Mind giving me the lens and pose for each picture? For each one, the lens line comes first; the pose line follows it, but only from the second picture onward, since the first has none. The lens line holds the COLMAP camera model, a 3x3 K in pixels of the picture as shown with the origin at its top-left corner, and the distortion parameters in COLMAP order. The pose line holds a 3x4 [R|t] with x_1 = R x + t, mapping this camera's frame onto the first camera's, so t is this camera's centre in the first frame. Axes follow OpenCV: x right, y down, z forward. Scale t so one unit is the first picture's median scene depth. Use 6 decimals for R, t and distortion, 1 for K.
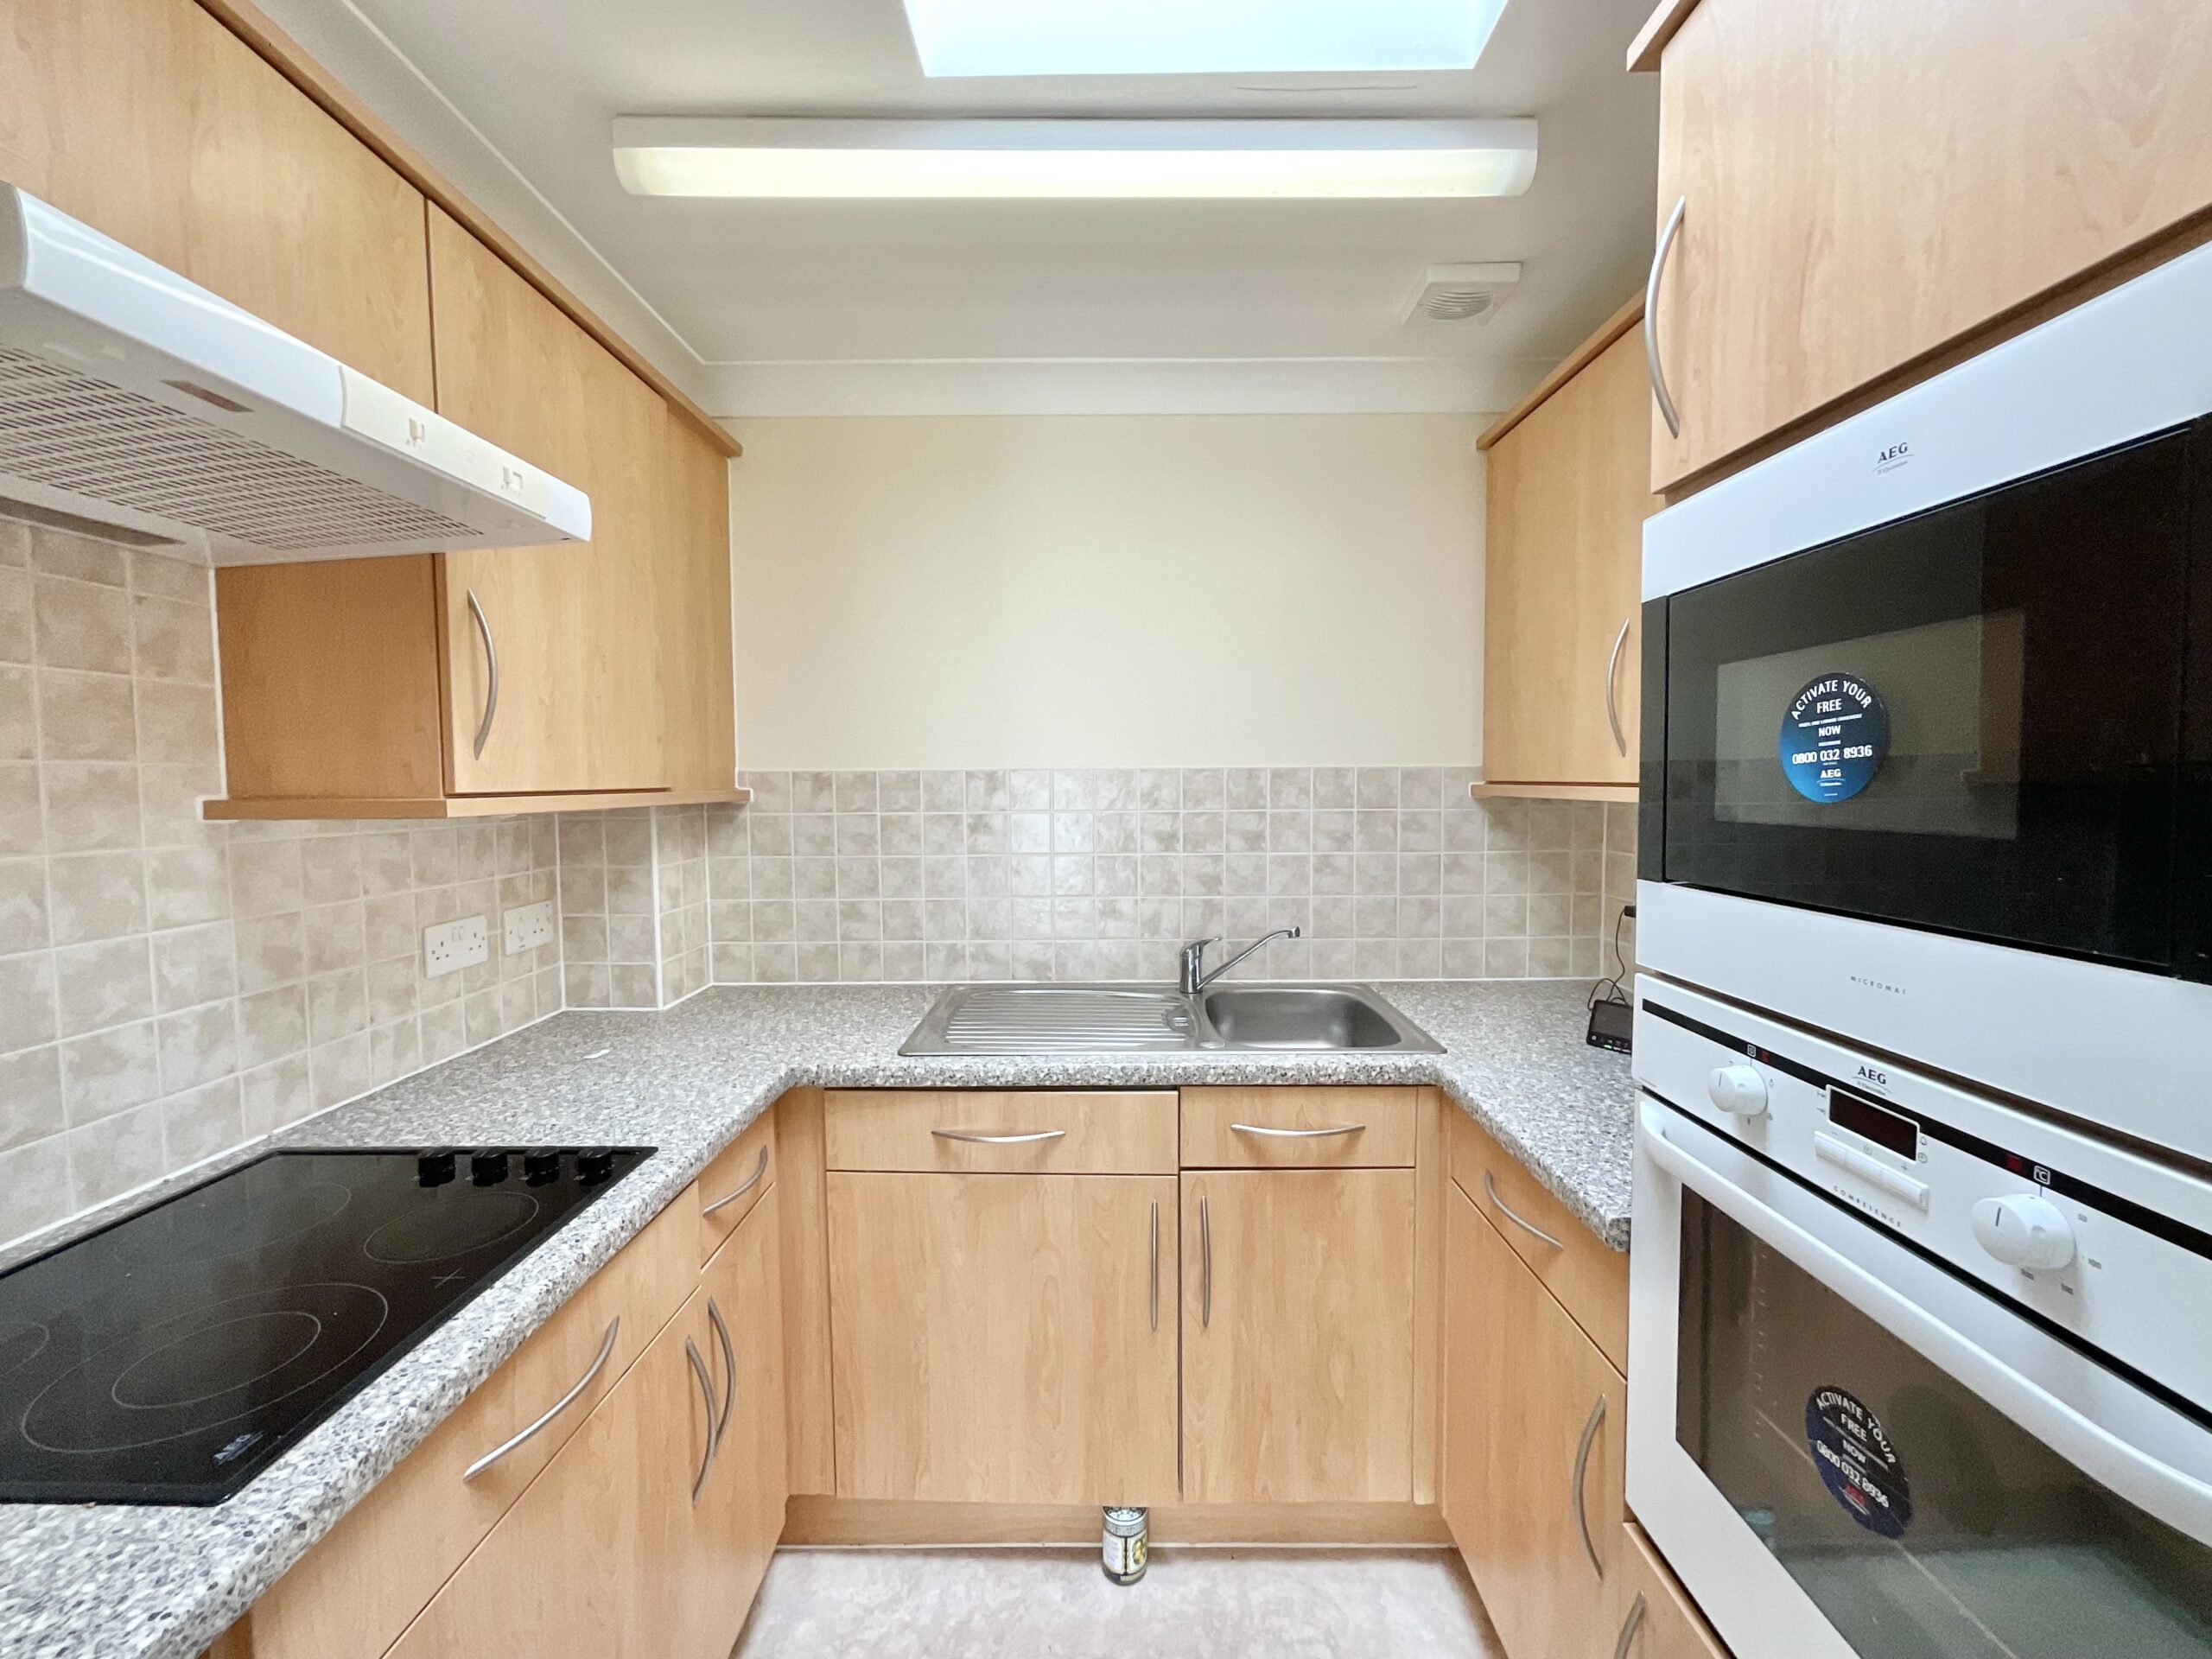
lens RADIAL K [[906.8, 0, 1106.0], [0, 906.8, 829.5], [0, 0, 1]] dist [-0.002703, 0.000029]
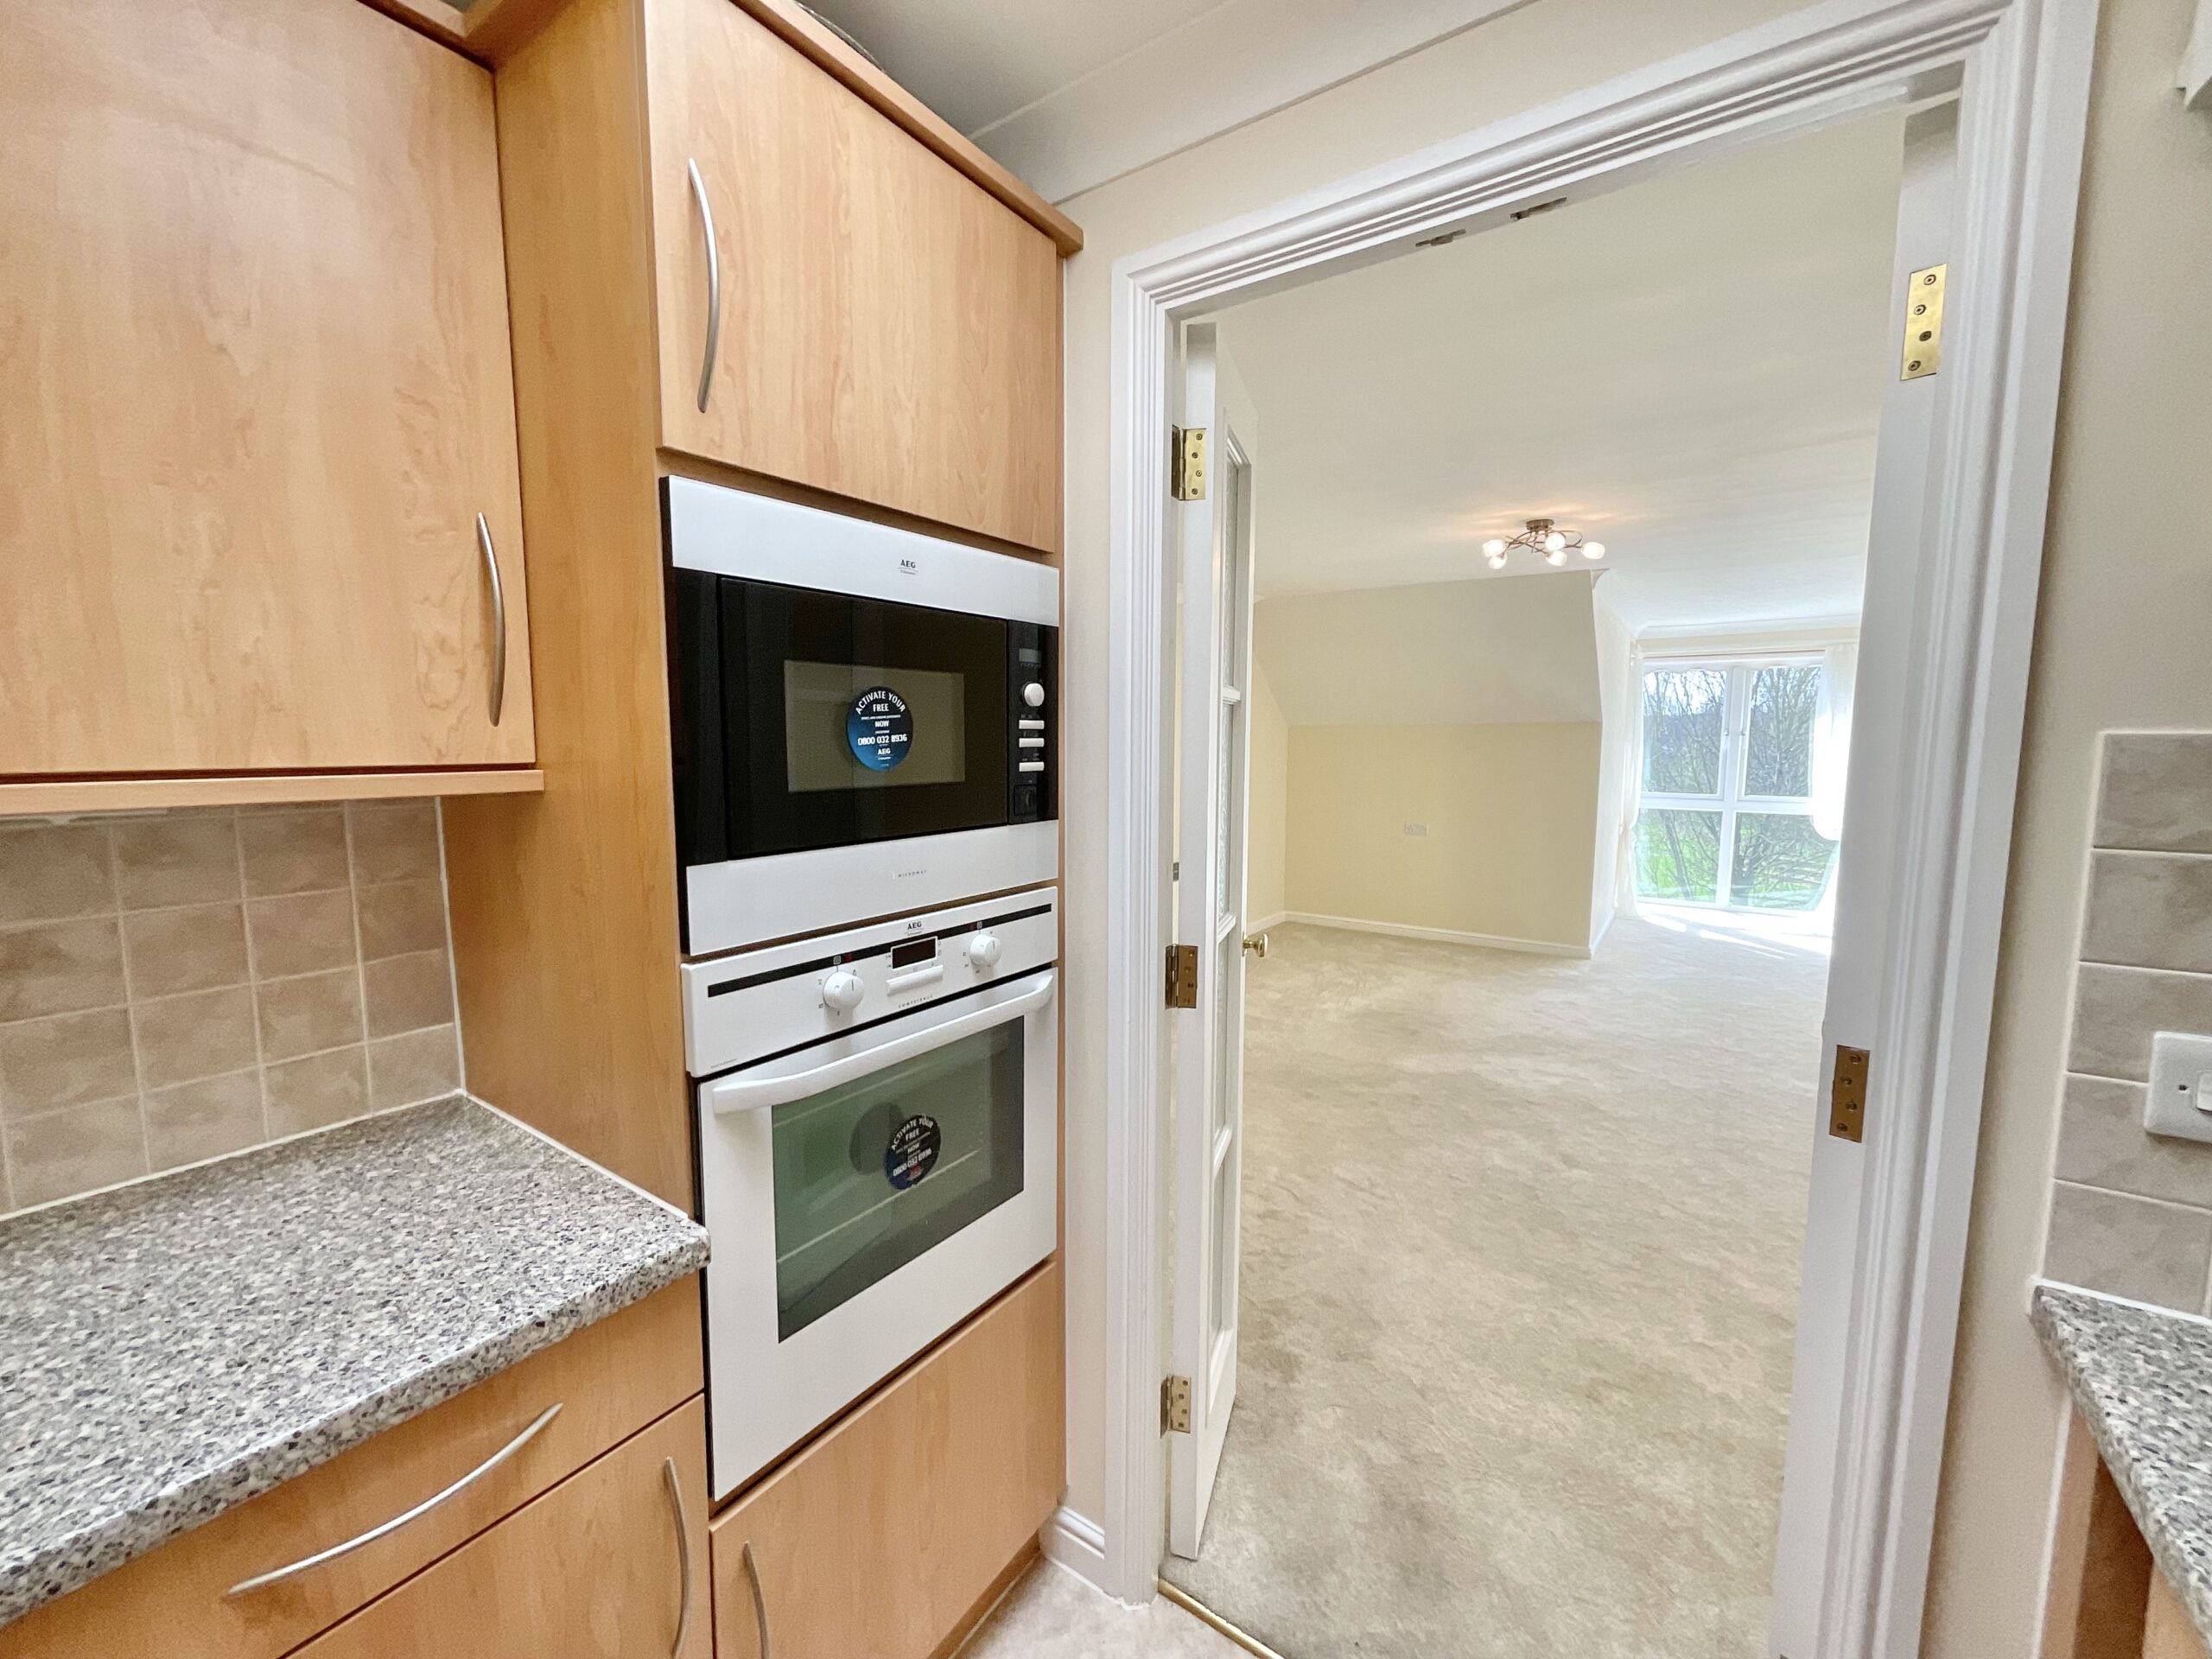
lens RADIAL K [[888.8, 0, 1106.0], [0, 888.8, 829.5], [0, 0, 1]] dist [-0.008195, -0.000145]
pose [[-0.823856, -0.052922, 0.564324, -0.260378], [0.036411, 0.988633, 0.145870, -0.093422], [-0.565629, 0.140724, -0.812564, 1.384224]]
